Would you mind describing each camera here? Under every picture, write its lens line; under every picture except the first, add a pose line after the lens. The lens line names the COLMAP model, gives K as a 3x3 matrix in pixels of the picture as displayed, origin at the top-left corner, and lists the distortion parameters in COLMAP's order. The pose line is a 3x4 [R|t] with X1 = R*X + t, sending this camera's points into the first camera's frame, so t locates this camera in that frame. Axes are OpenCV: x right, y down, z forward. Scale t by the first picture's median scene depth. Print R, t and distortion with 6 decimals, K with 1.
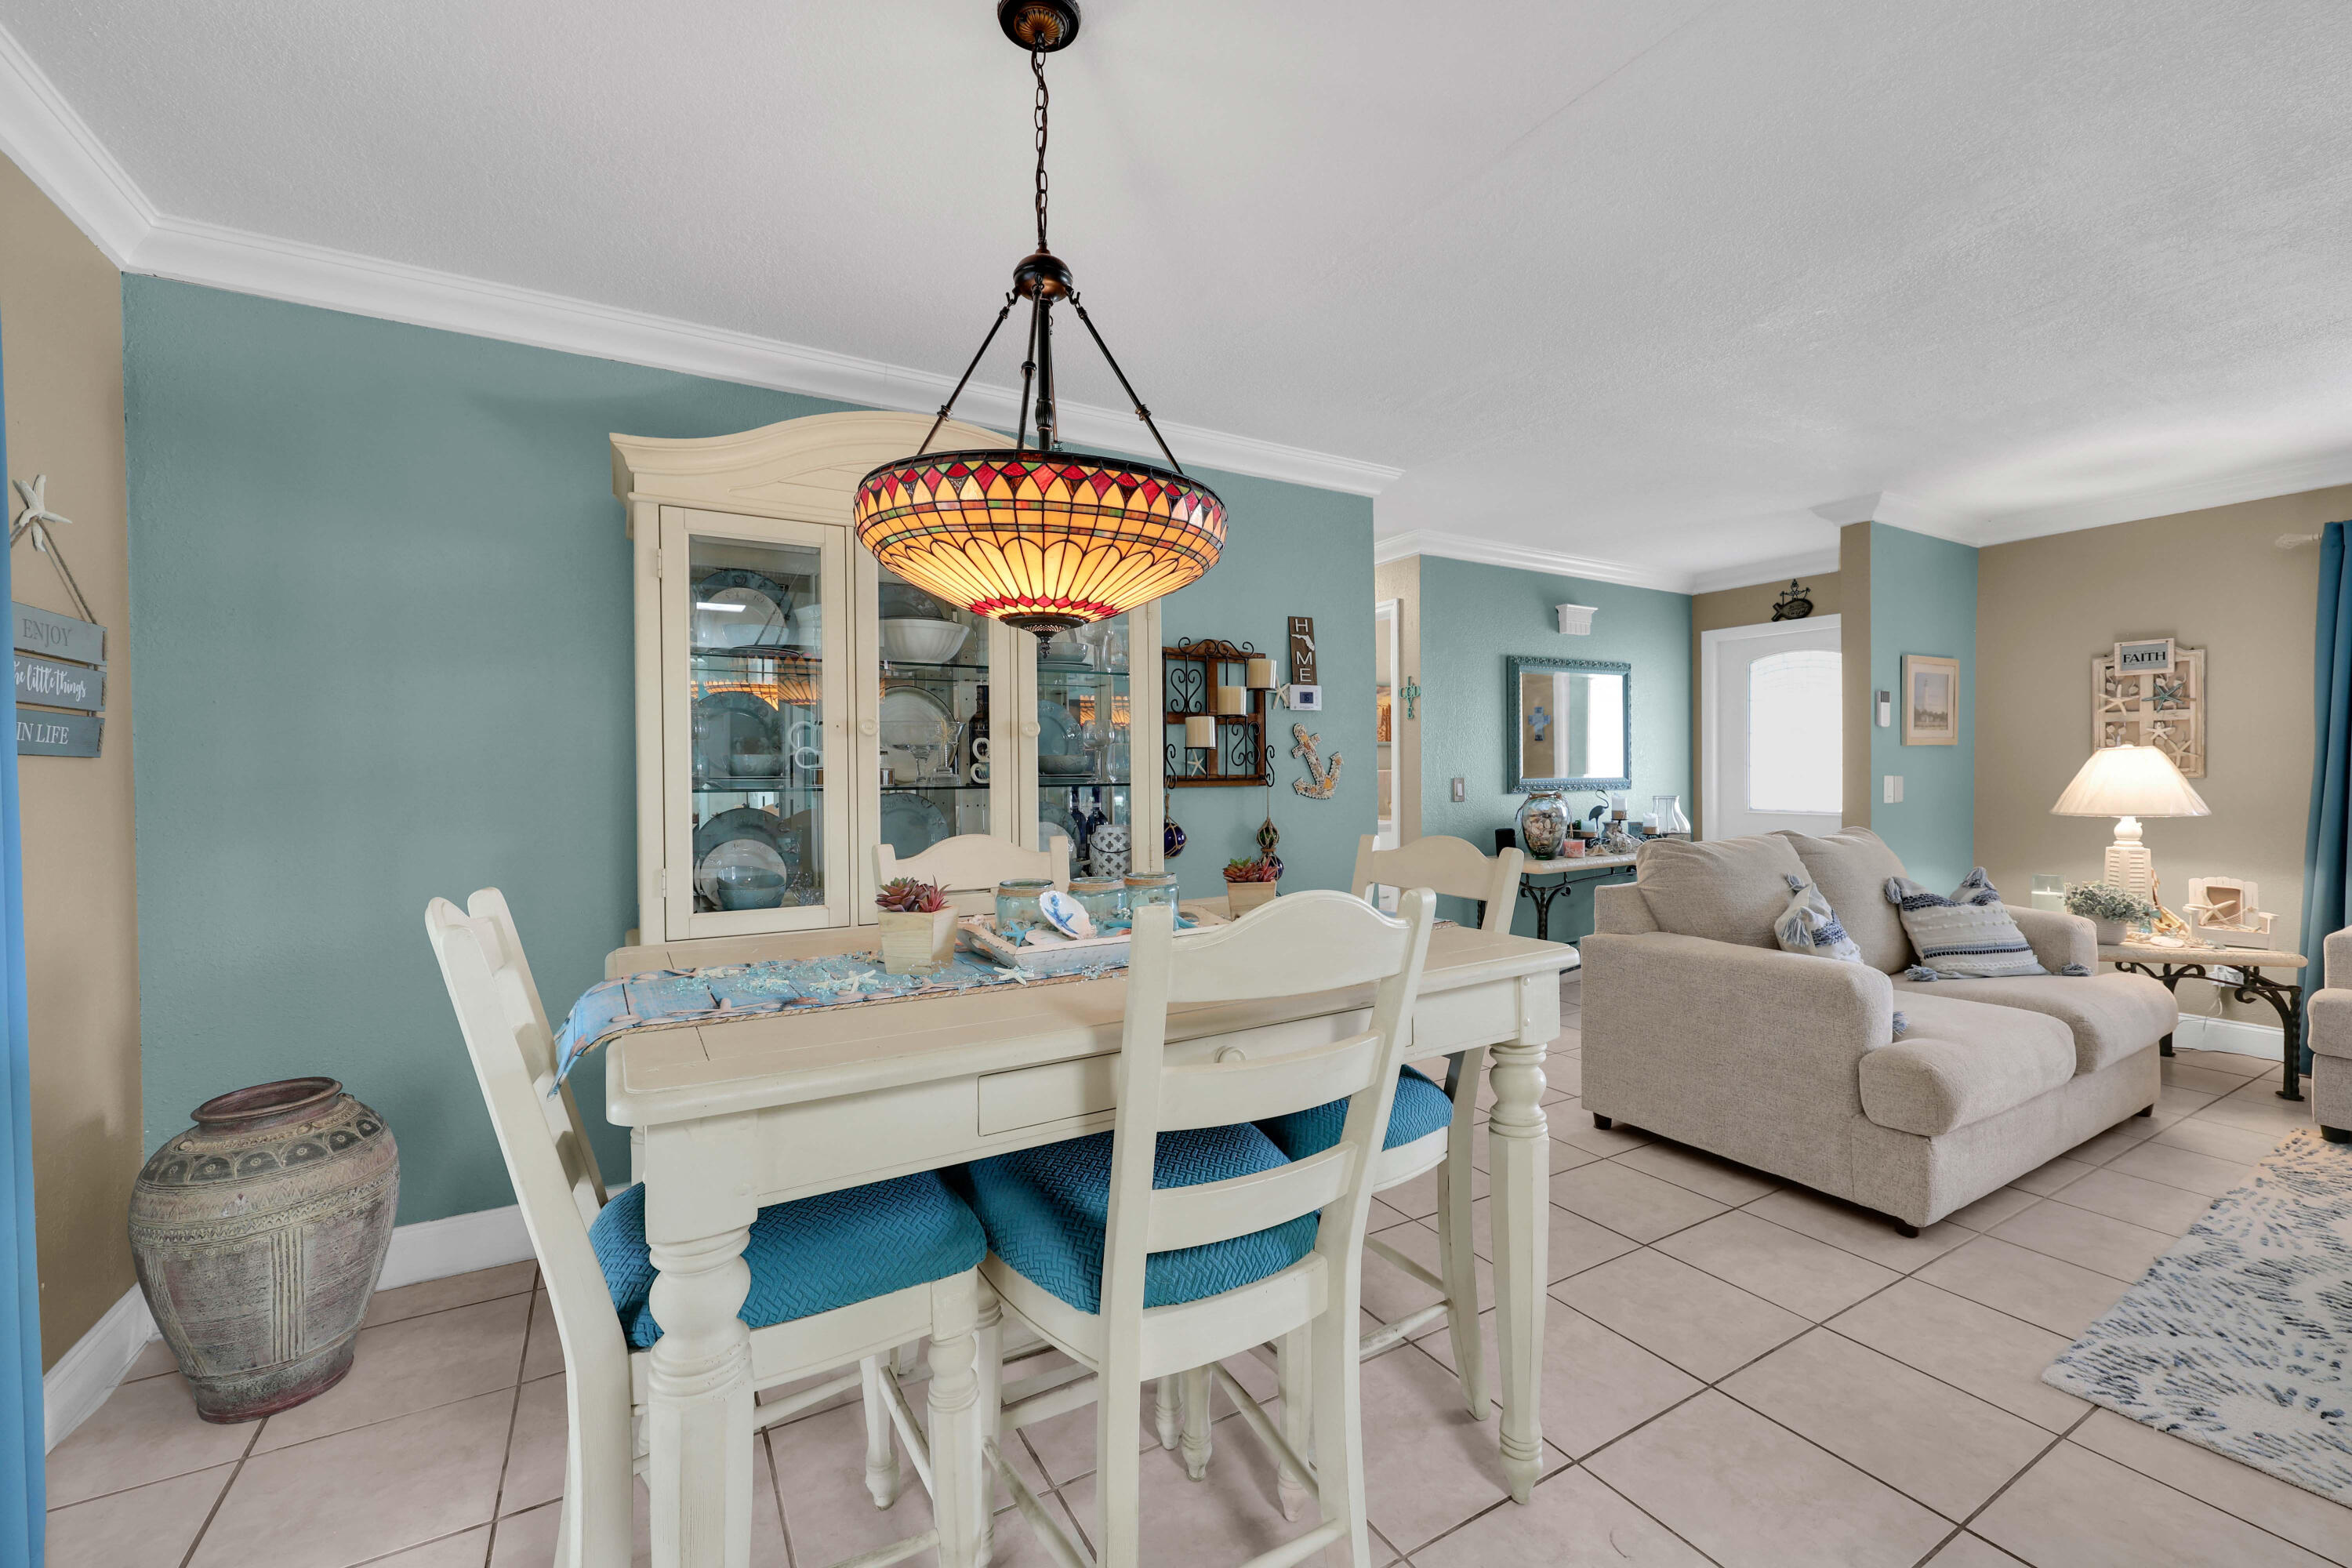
lens RADIAL K [[952.5, 0, 1172.6], [0, 952.5, 781.9], [0, 0, 1]] dist [-0.000470, 0.000346]
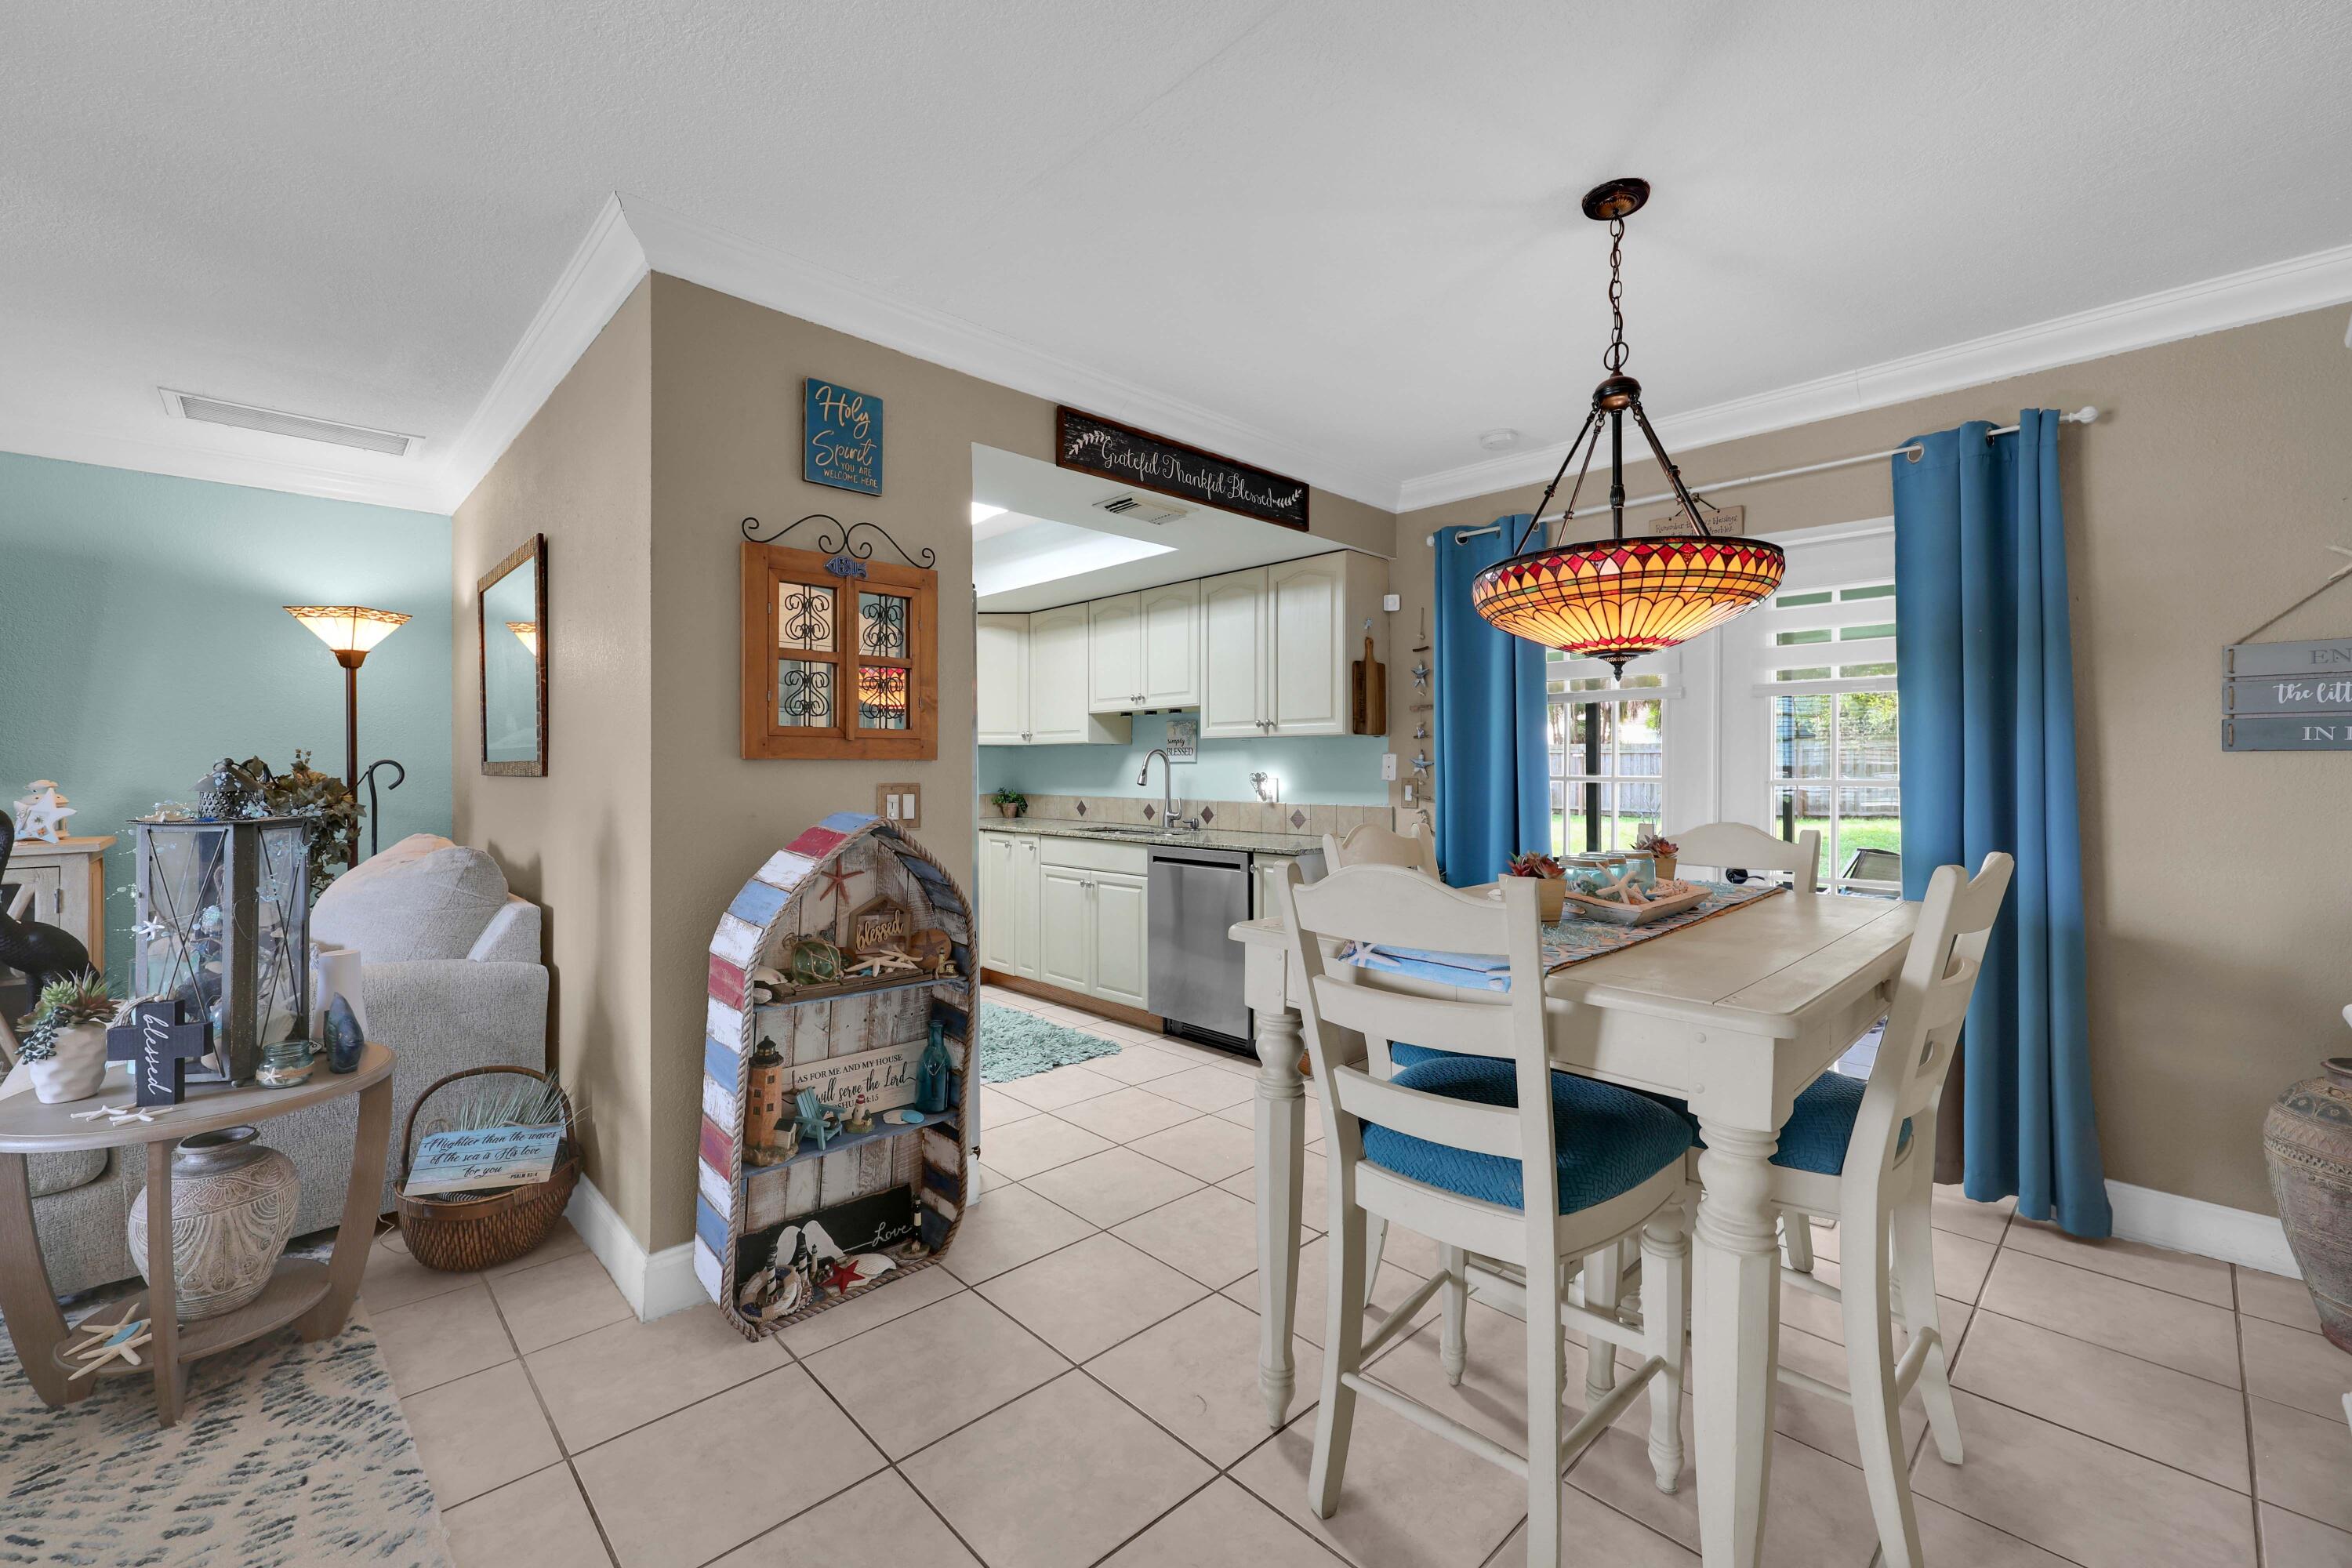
lens RADIAL K [[959.1, 0, 1170.2], [0, 959.1, 770.1], [0, 0, 1]] dist [0.000892, 0.000112]
pose [[-0.973561, 0.005847, -0.228352, 0.335175], [0.003370, 0.999931, 0.011237, -0.010358], [0.228402, 0.010170, -0.973514, 0.937906]]
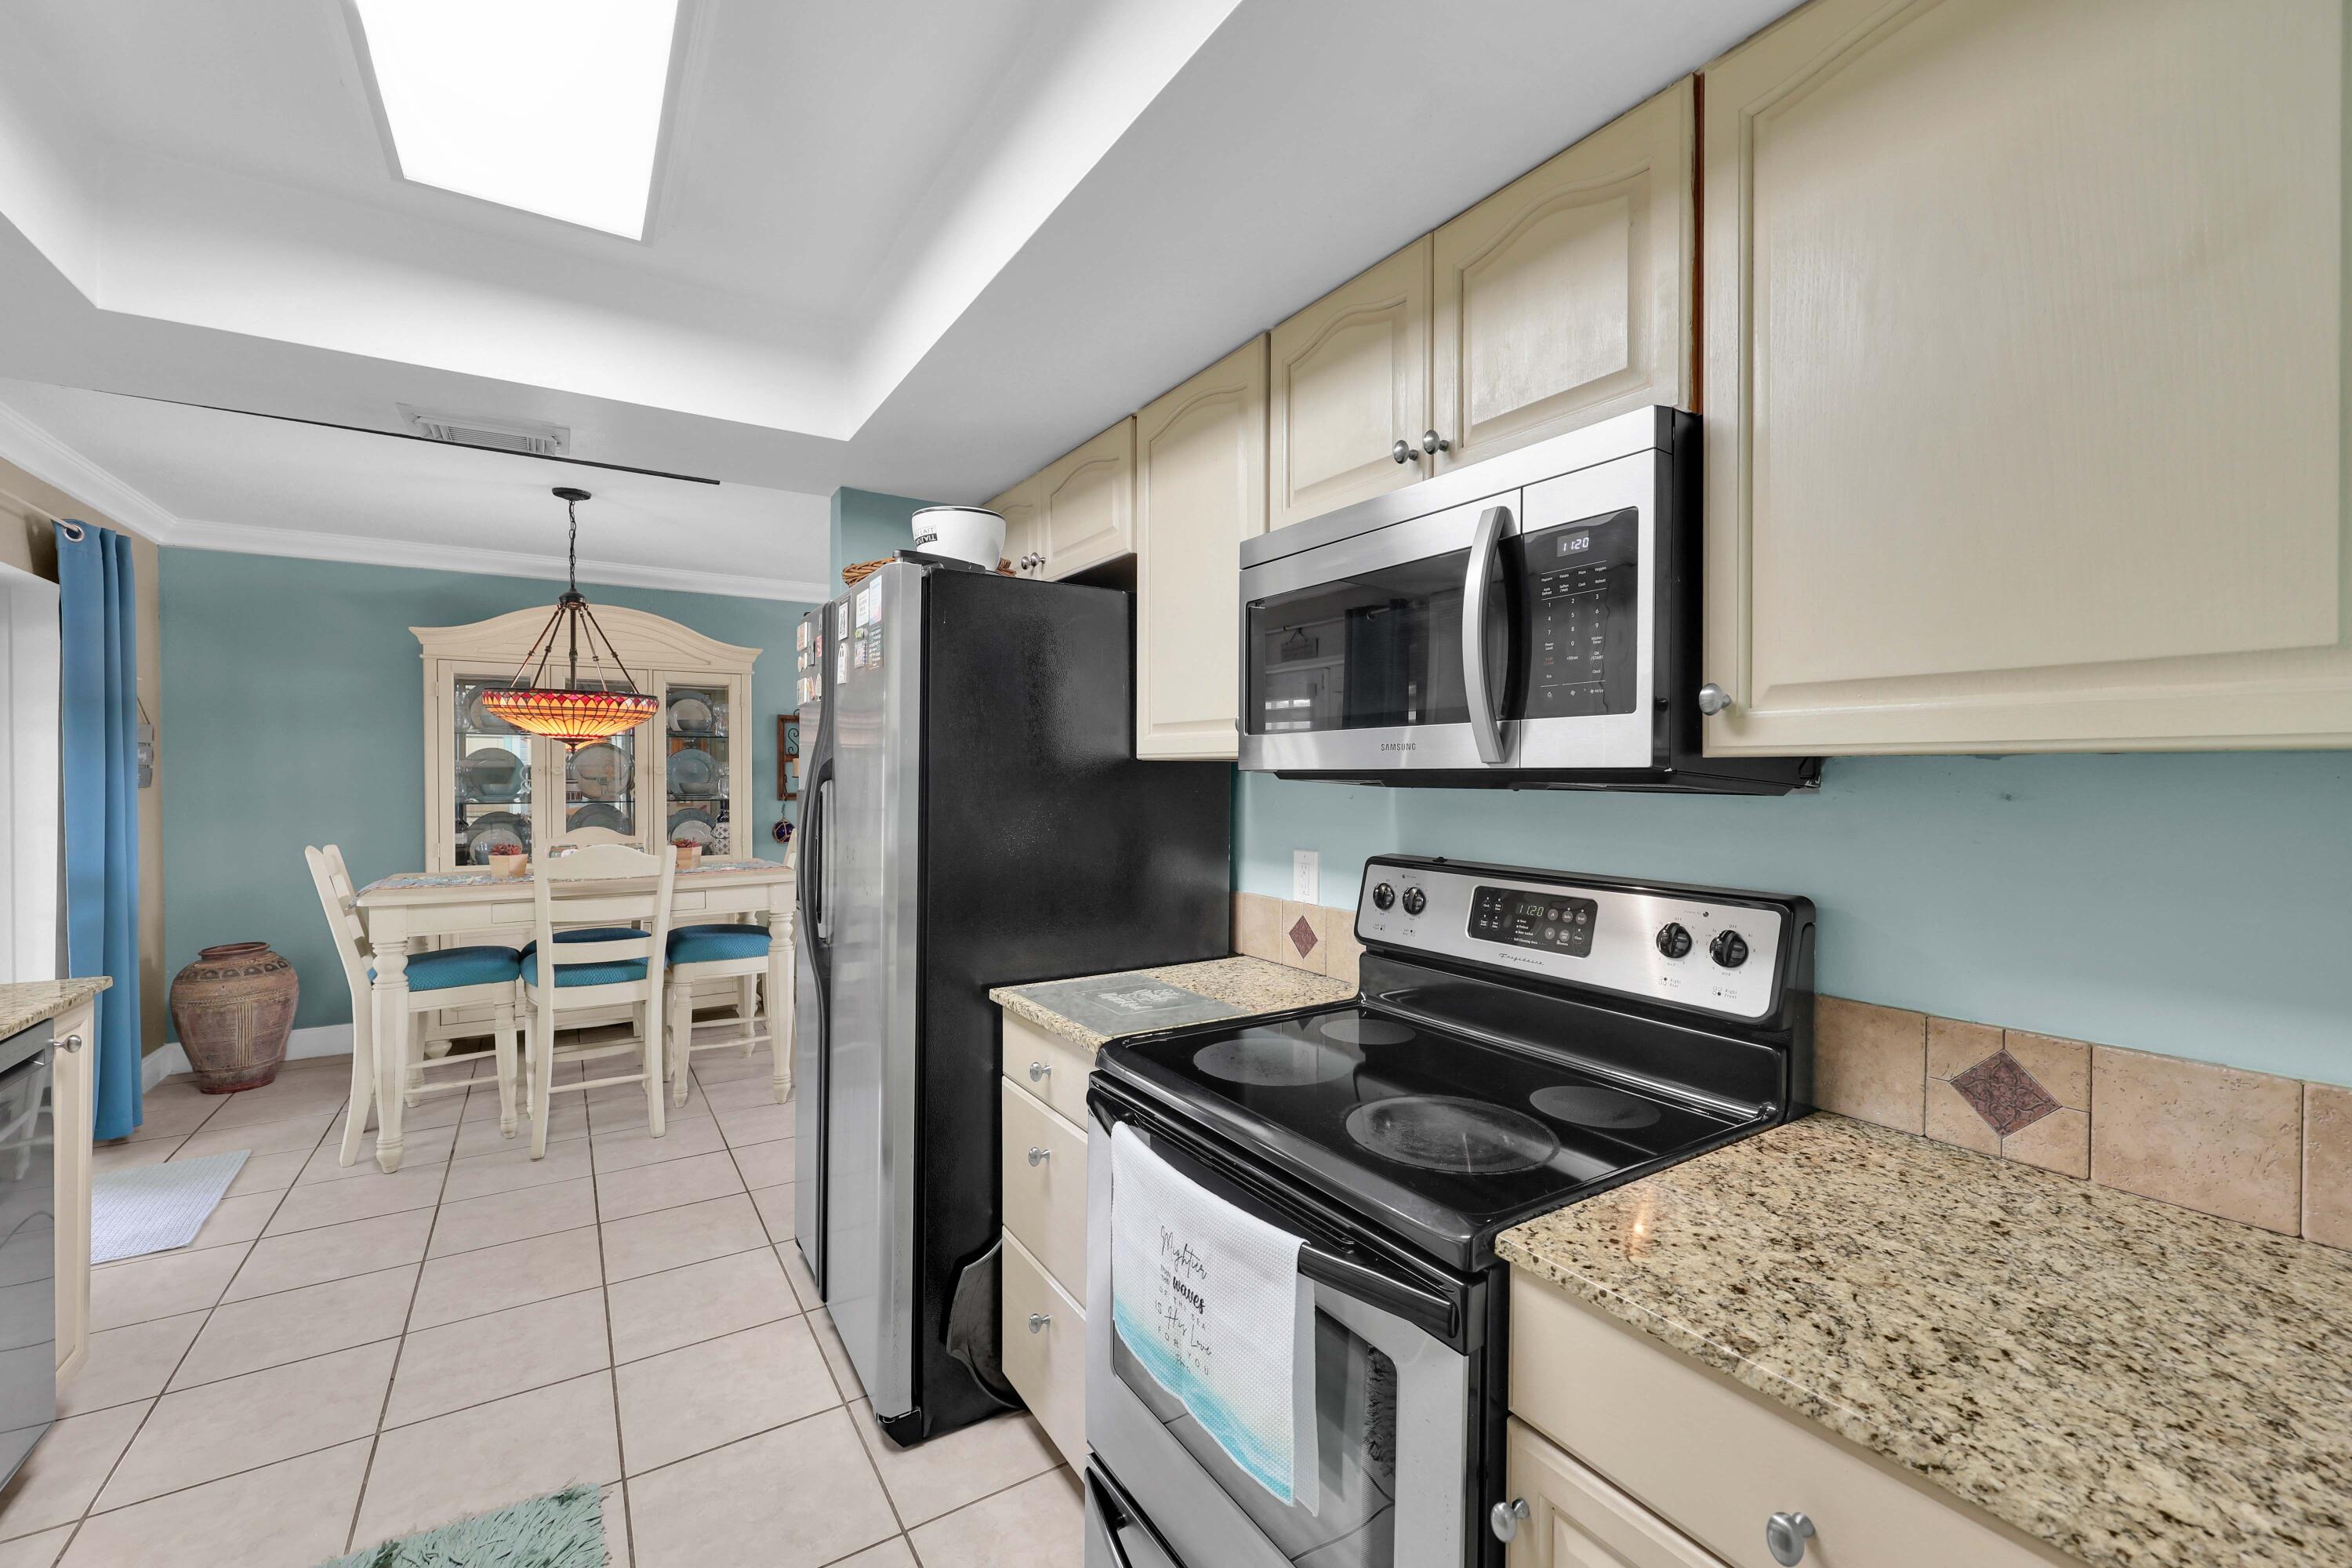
lens RADIAL K [[967.5, 0, 1176.0], [0, 967.5, 784.0], [0, 0, 1]] dist [0.001673, 0.000093]
pose [[0.998872, 0.009217, 0.046571, 0.571140], [-0.009413, 0.999948, 0.003991, -0.034620], [-0.046532, -0.004425, 0.998907, -0.686445]]
